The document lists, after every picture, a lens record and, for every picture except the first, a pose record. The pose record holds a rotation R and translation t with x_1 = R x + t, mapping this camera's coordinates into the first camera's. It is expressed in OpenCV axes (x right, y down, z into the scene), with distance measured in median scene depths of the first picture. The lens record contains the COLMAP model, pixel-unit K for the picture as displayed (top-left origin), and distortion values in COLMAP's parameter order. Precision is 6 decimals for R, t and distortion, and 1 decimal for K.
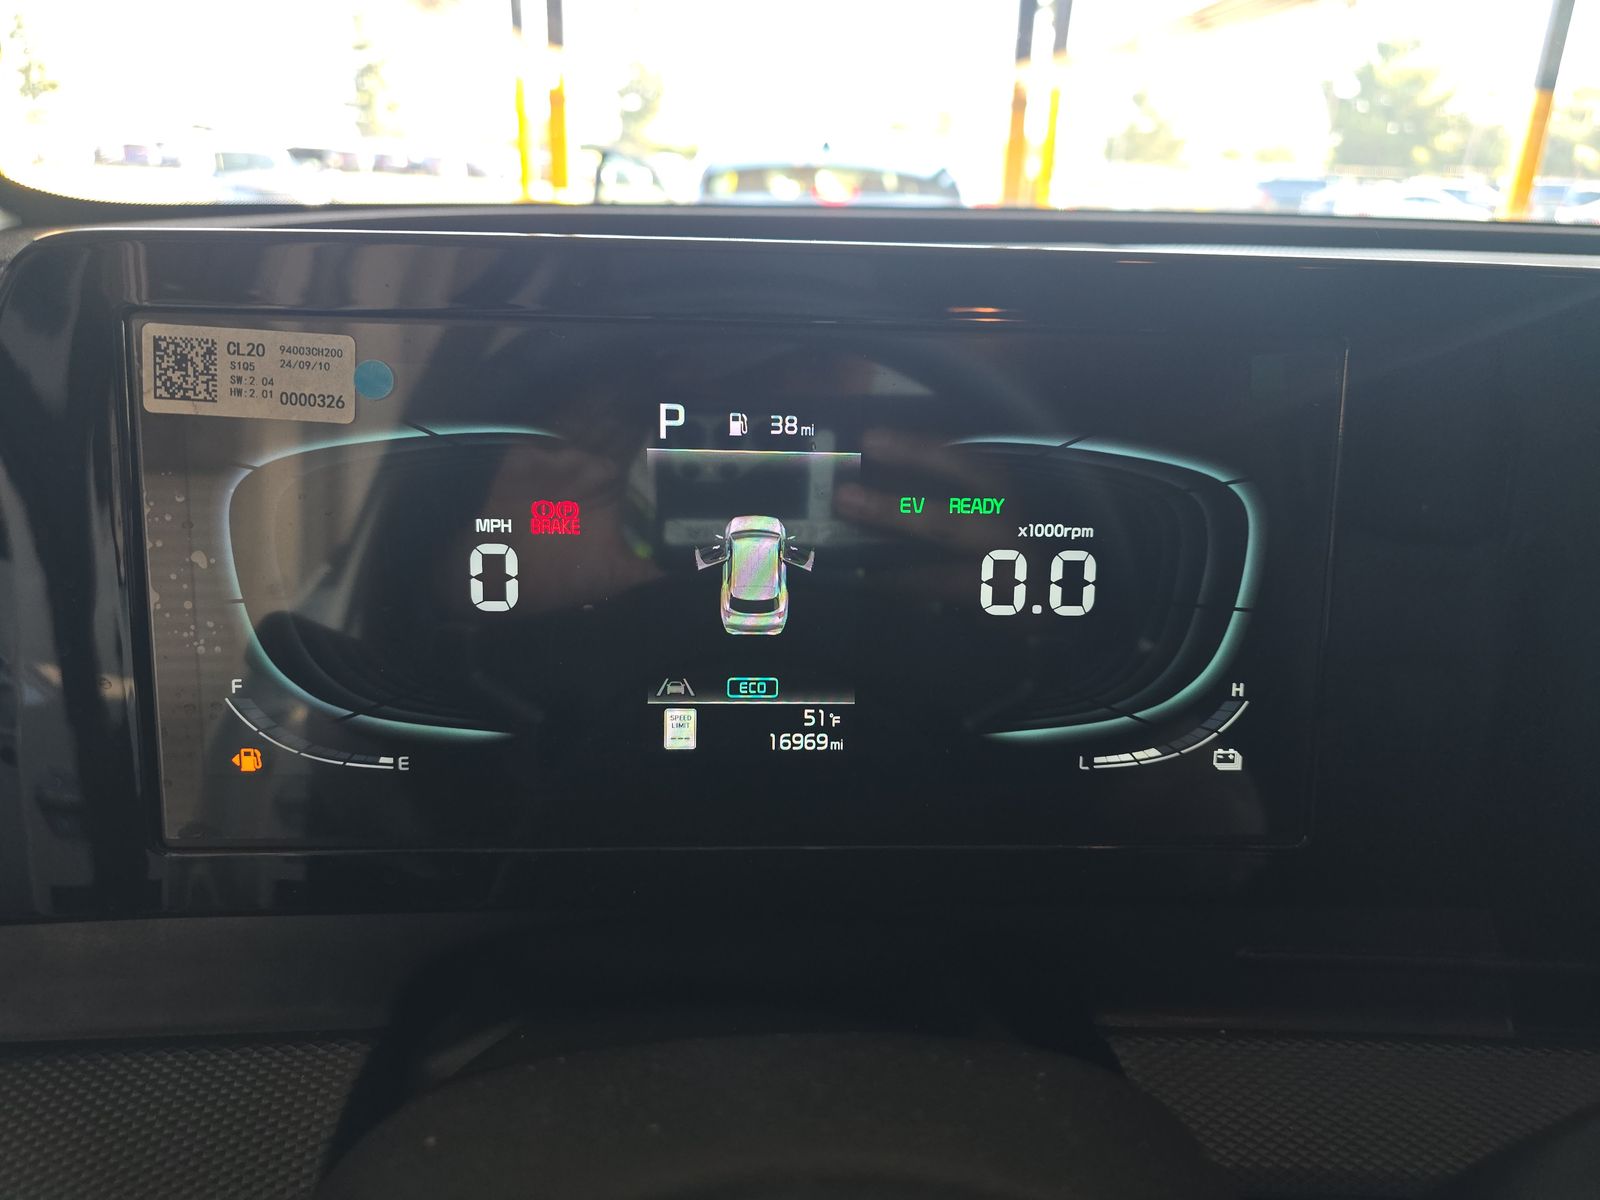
lens RADIAL K [[1089.4, 0, 800.0], [0, 1089.4, 594.4], [0, 0, 1]] dist [0.033569, -0.031314]
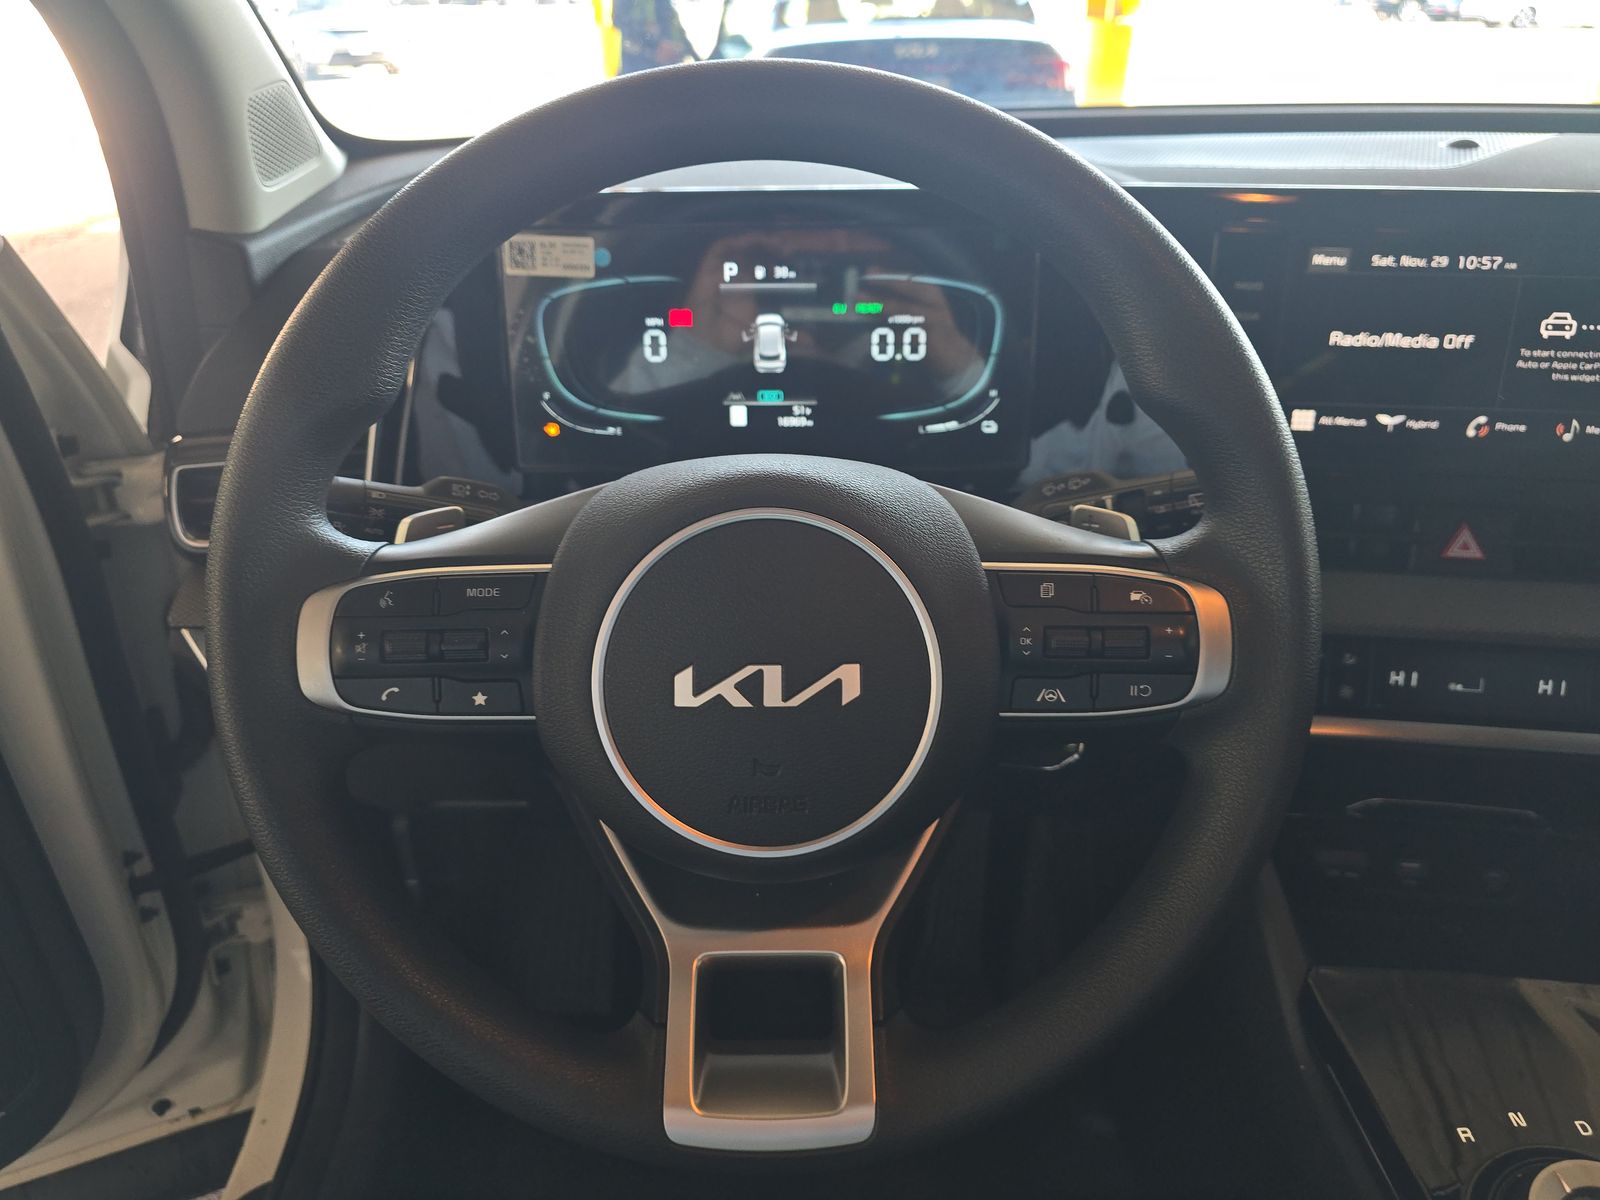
lens RADIAL K [[1089.4, 0, 800.1], [0, 1089.4, 610.9], [0, 0, 1]] dist [0.033569, -0.031314]
pose [[0.997602, -0.005753, -0.068977, 0.169249], [0.016305, 0.988028, 0.153411, 0.179983], [0.067268, -0.154168, 0.985752, -1.265261]]
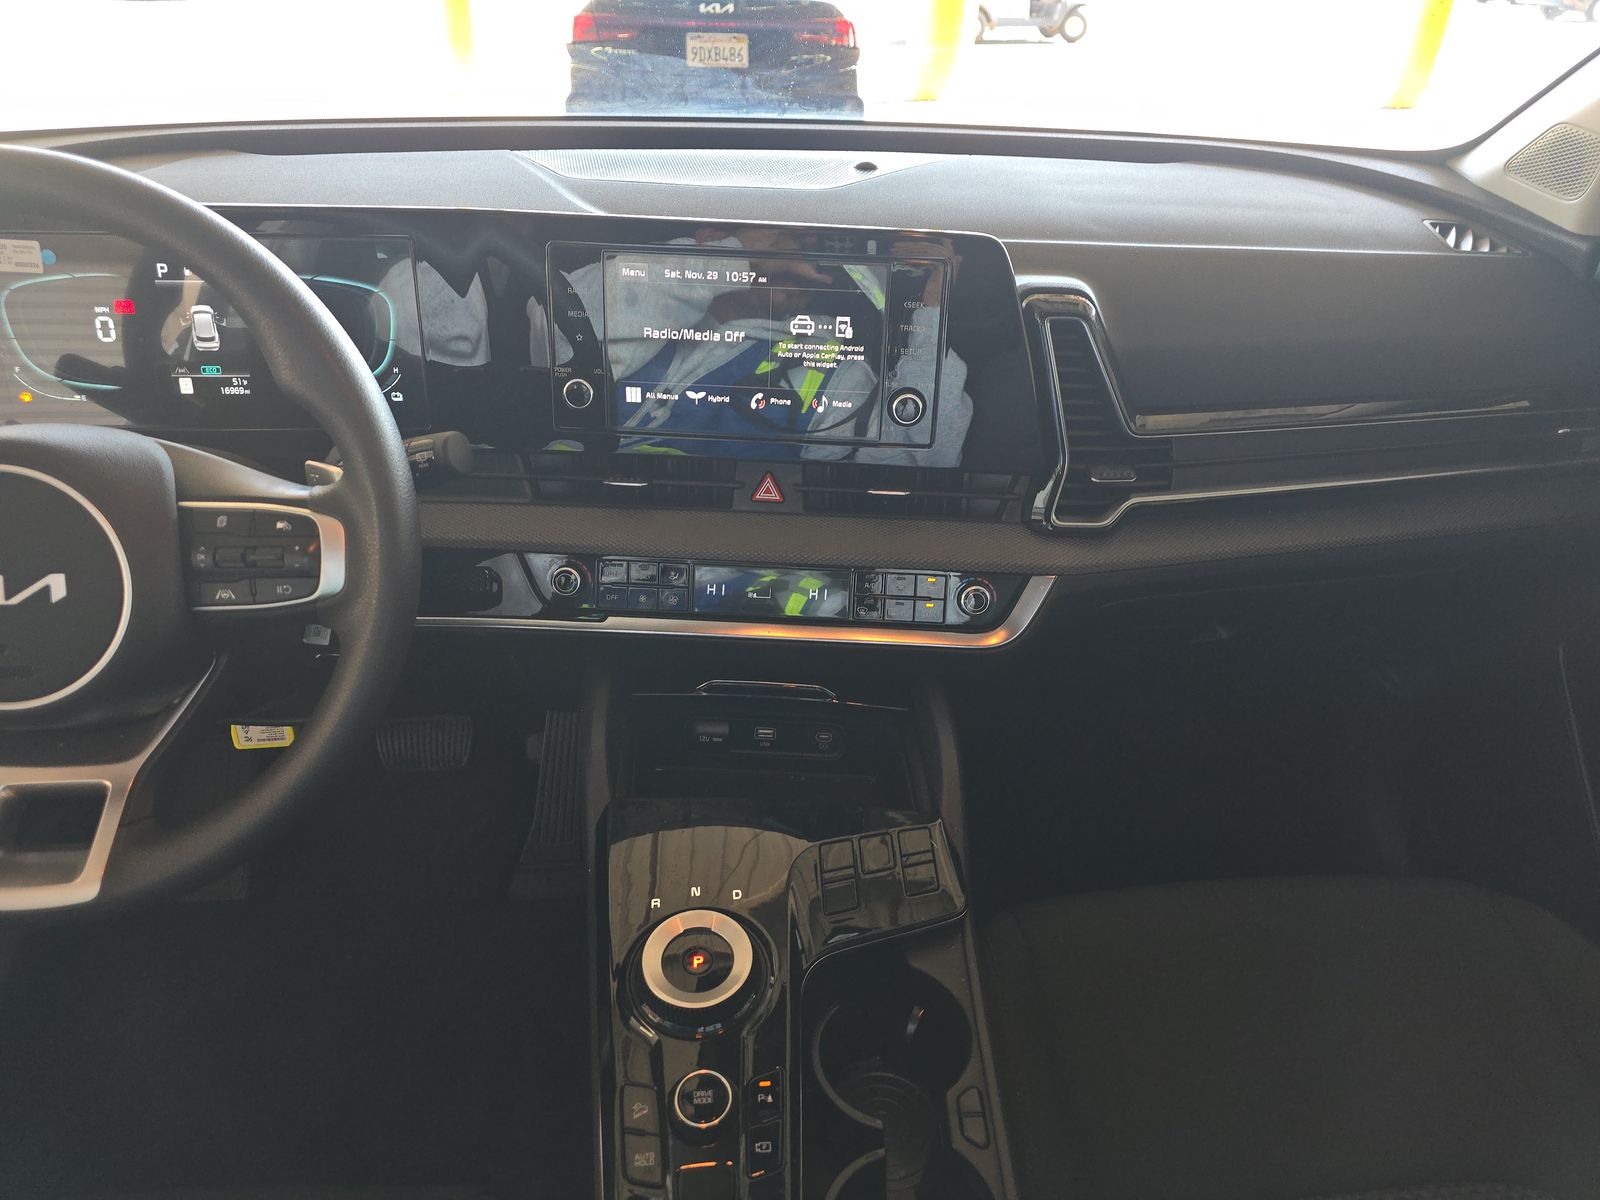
lens RADIAL K [[1089.4, 0, 801.1], [0, 1089.4, 605.6], [0, 0, 1]] dist [0.033569, -0.031314]
pose [[0.999557, -0.016522, 0.024760, 1.376656], [0.011352, 0.980531, 0.196034, 0.142968], [-0.027517, -0.195666, 0.980284, -1.885072]]
